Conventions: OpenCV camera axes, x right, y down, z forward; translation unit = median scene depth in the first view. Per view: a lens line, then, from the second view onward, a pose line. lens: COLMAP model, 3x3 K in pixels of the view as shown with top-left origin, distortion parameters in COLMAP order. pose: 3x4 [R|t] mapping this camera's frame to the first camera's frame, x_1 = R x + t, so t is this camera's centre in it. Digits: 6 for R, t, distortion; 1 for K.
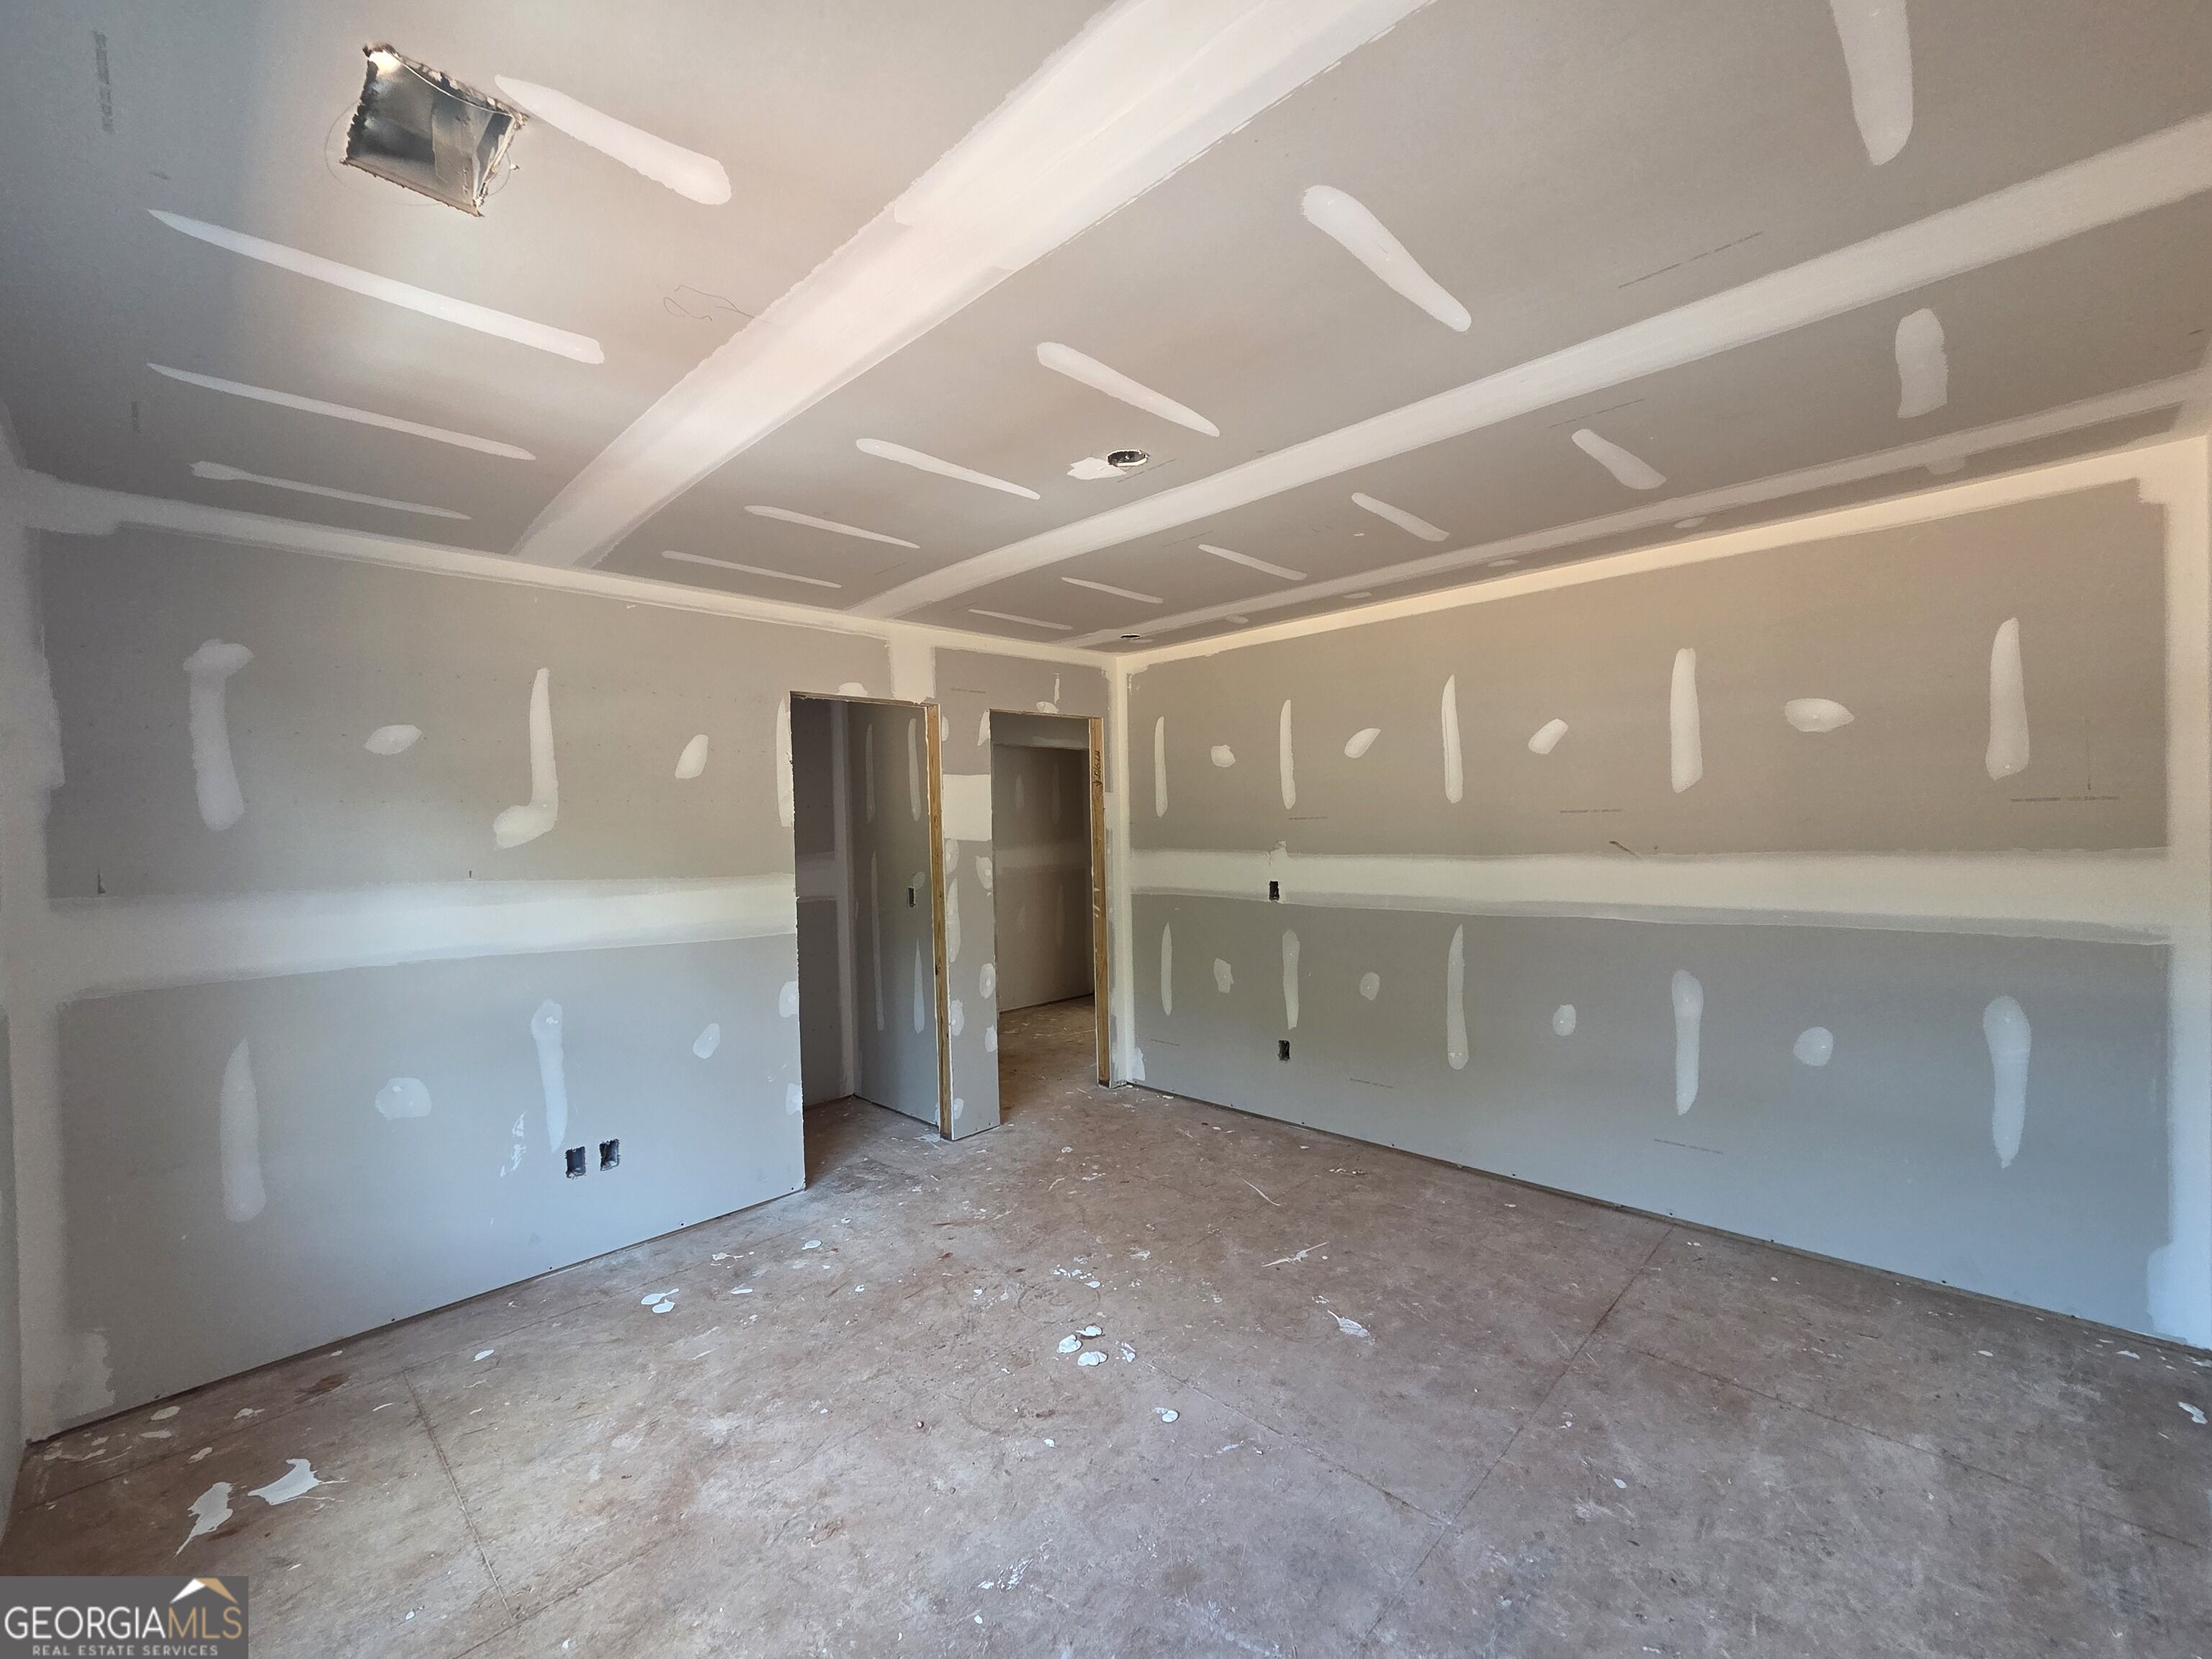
lens RADIAL K [[908.0, 0, 1106.6], [0, 908.0, 828.0], [0, 0, 1]] dist [0.004372, -0.002076]
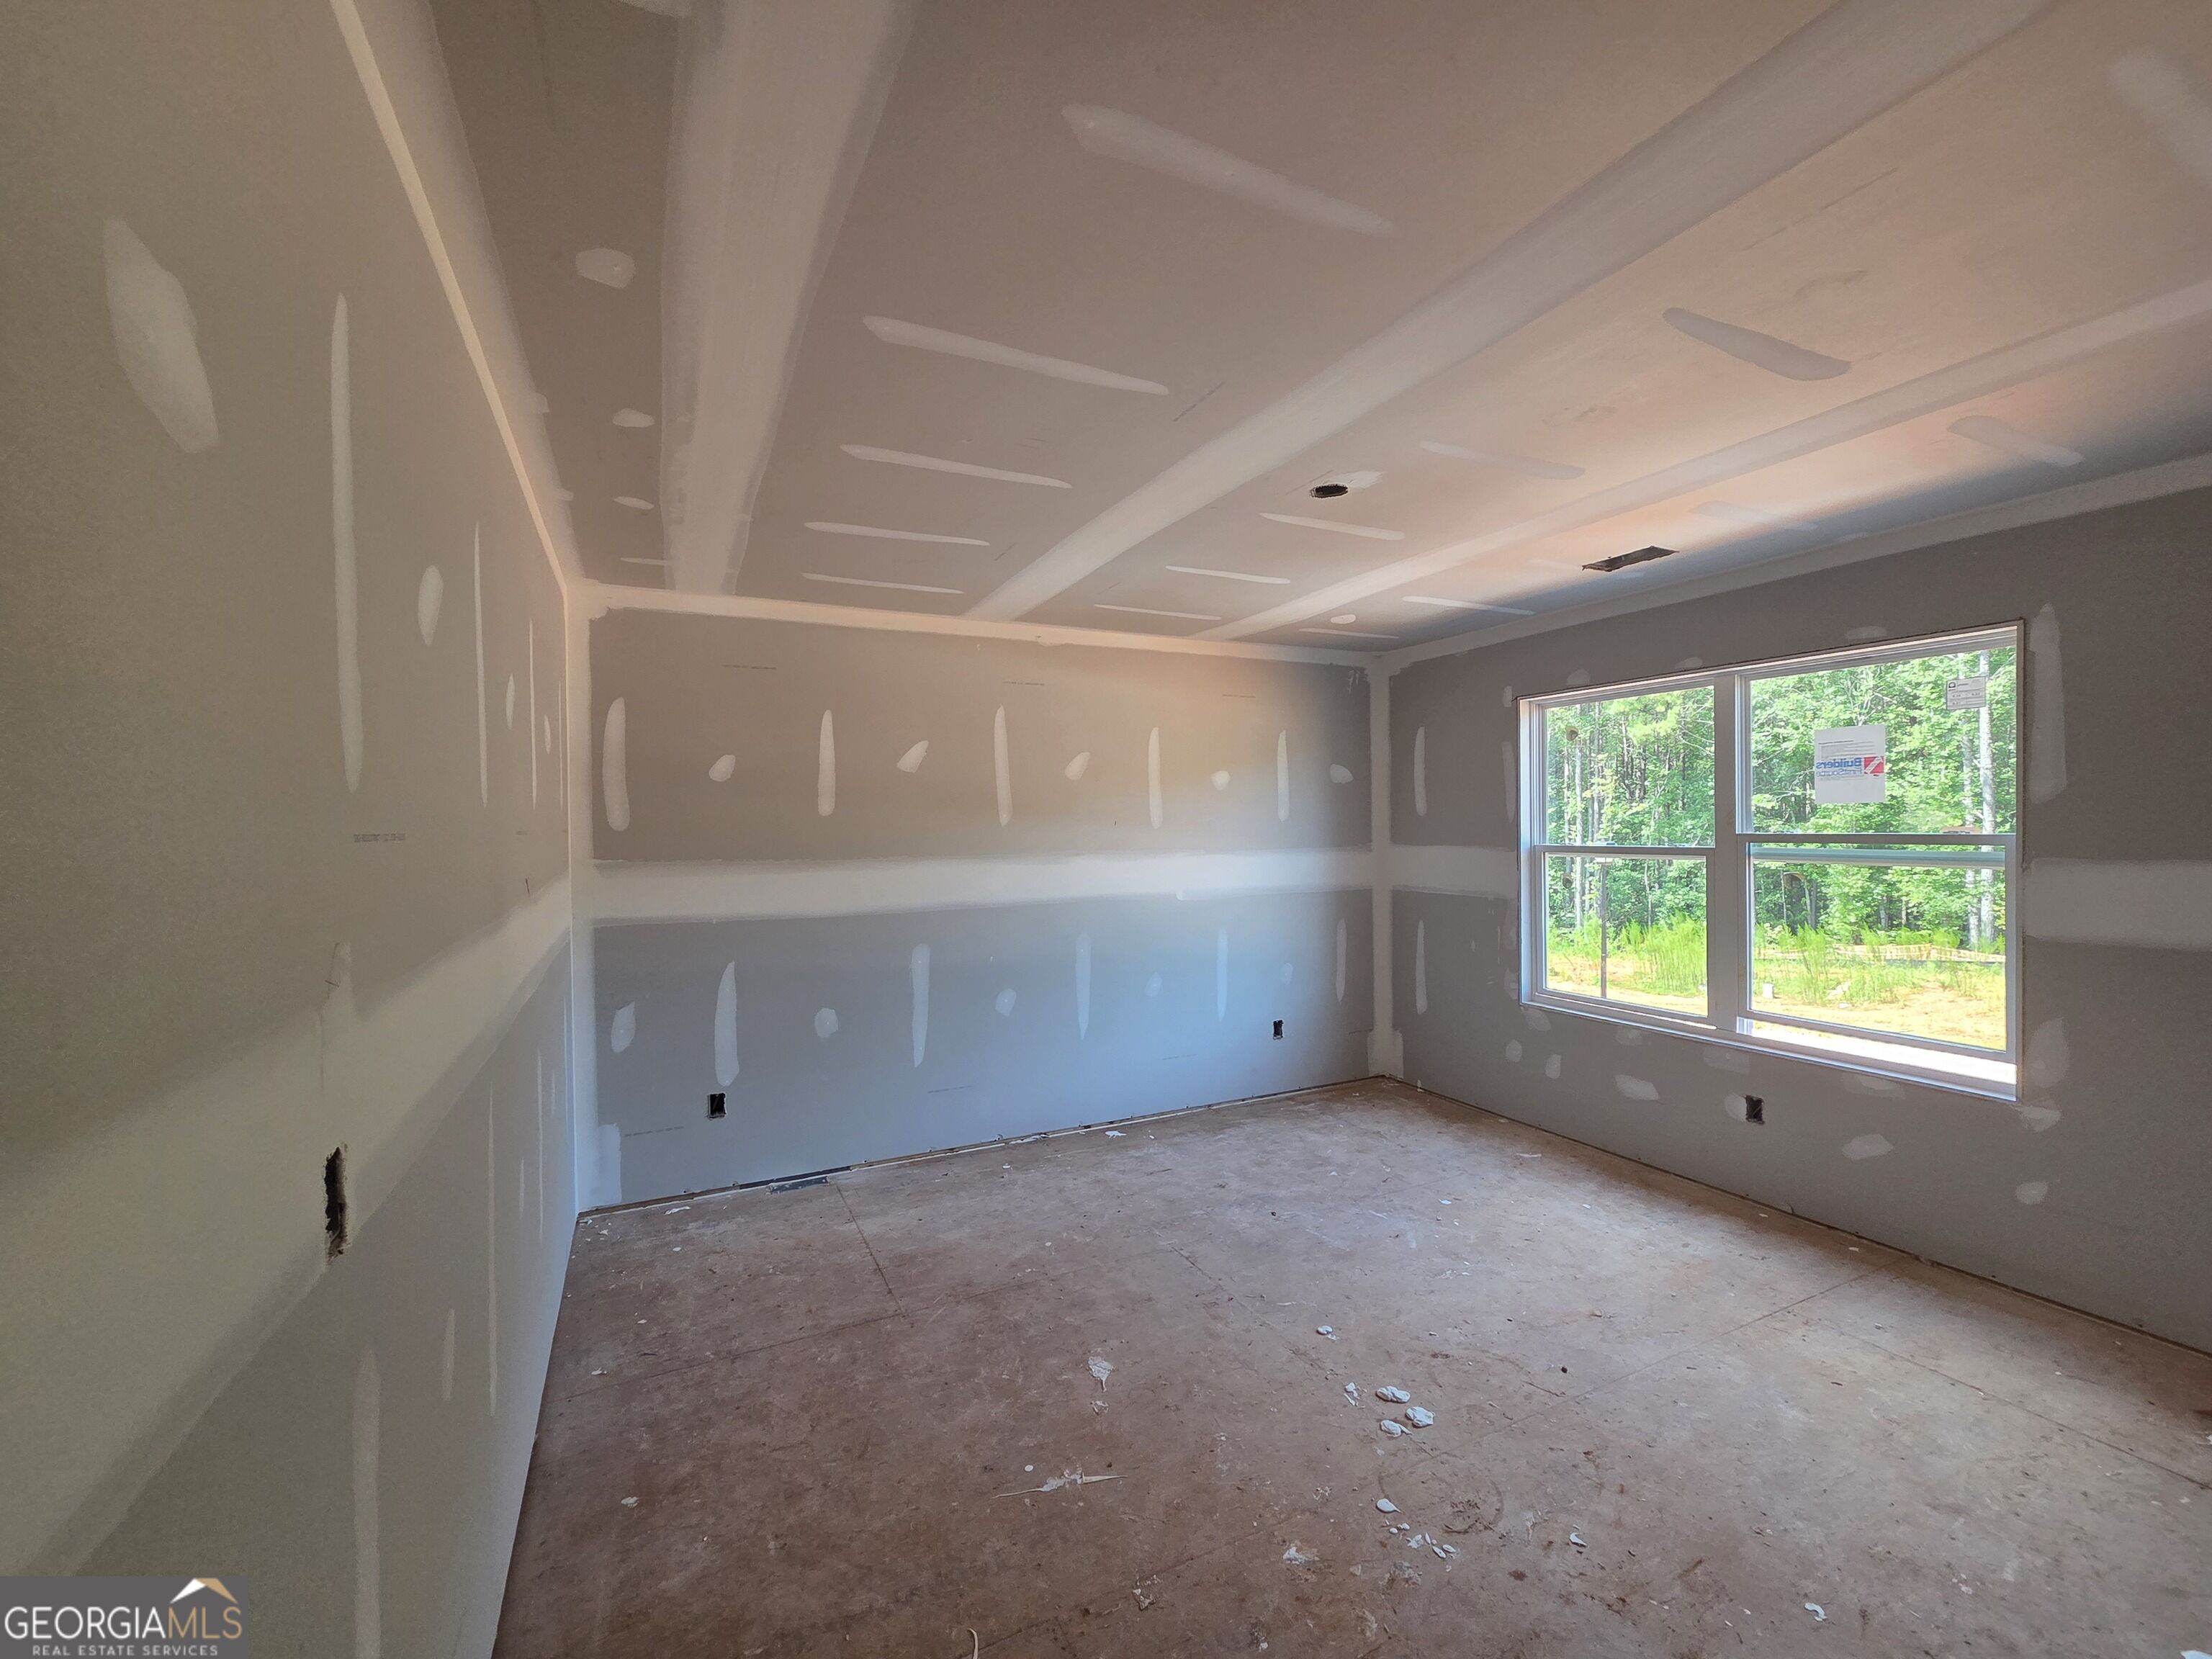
lens RADIAL K [[908.0, 0, 1096.7], [0, 908.0, 829.0], [0, 0, 1]] dist [0.004372, -0.002076]
pose [[-0.936408, 0.037801, 0.348870, -0.076607], [0.043974, 0.998985, 0.009790, -0.013419], [-0.348146, 0.024509, -0.937120, 1.915468]]
